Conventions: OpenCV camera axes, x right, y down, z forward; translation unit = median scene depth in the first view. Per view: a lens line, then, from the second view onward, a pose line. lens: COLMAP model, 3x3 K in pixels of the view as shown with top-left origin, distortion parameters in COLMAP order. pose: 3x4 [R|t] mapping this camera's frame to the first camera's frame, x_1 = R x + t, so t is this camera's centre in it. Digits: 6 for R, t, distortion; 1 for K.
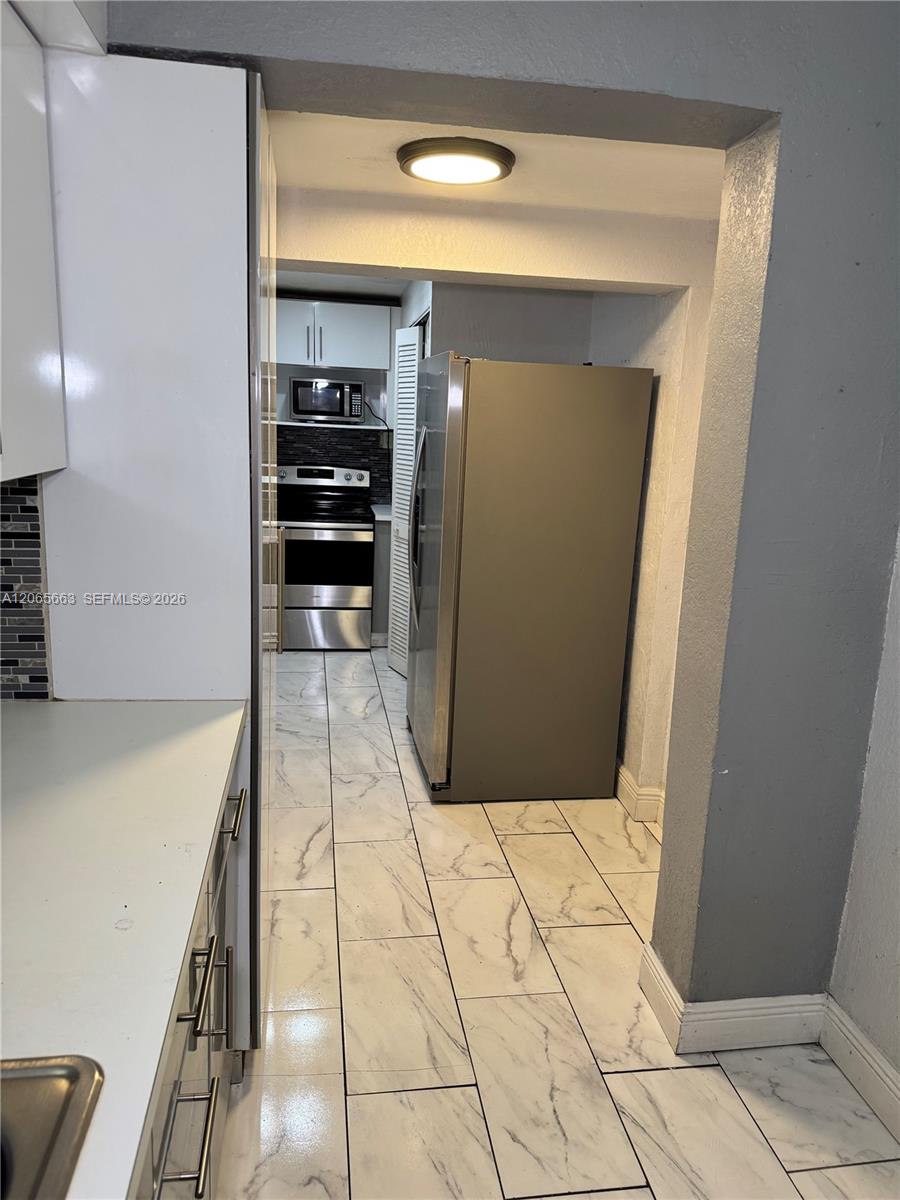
lens RADIAL K [[838.6, 0, 450.2], [0, 838.6, 597.0], [0, 0, 1]] dist [-0.026855, -0.002791]
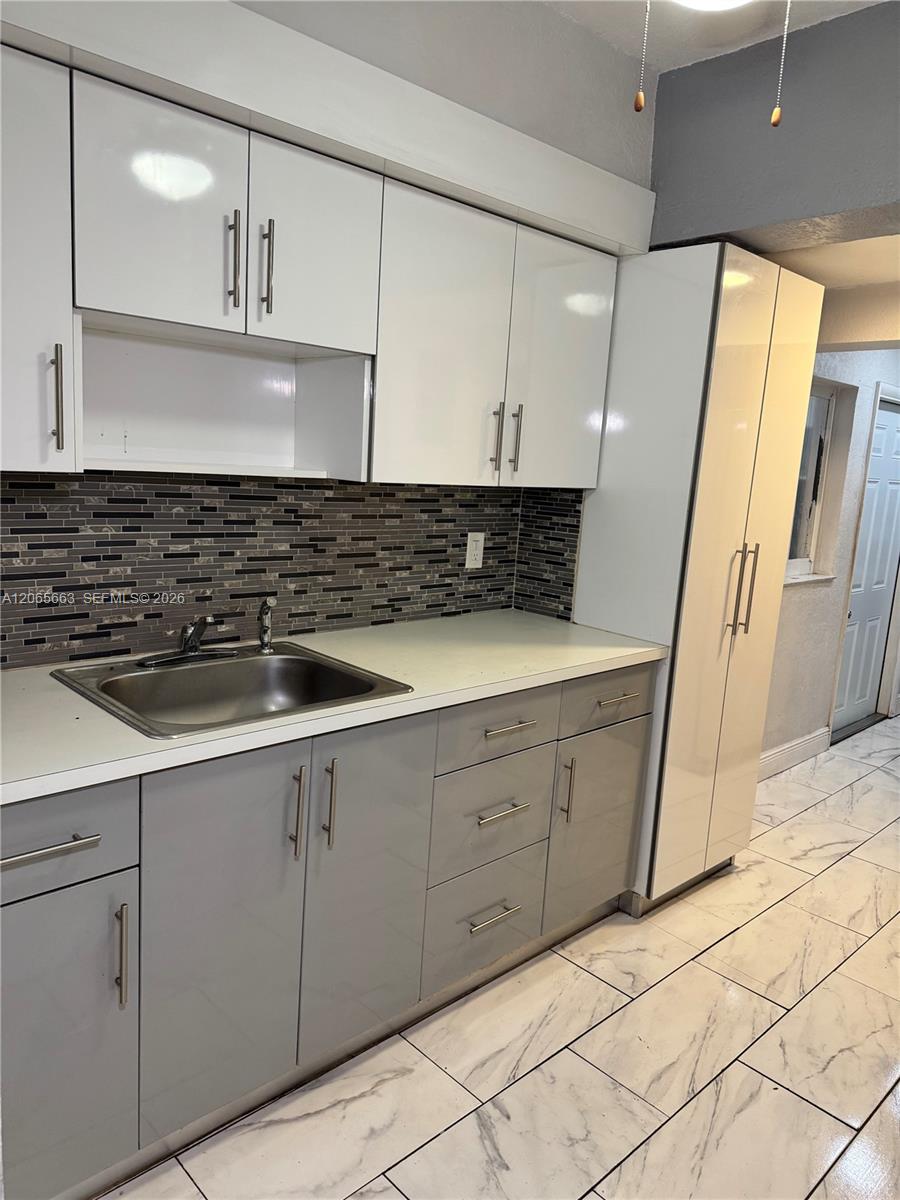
lens RADIAL K [[838.6, 0, 449.4], [0, 838.6, 601.7], [0, 0, 1]] dist [-0.026855, -0.002791]
pose [[0.567818, 0.126680, -0.813348, 0.788042], [-0.199974, 0.979715, 0.012985, 0.110510], [0.798494, 0.155275, 0.581633, -0.218062]]
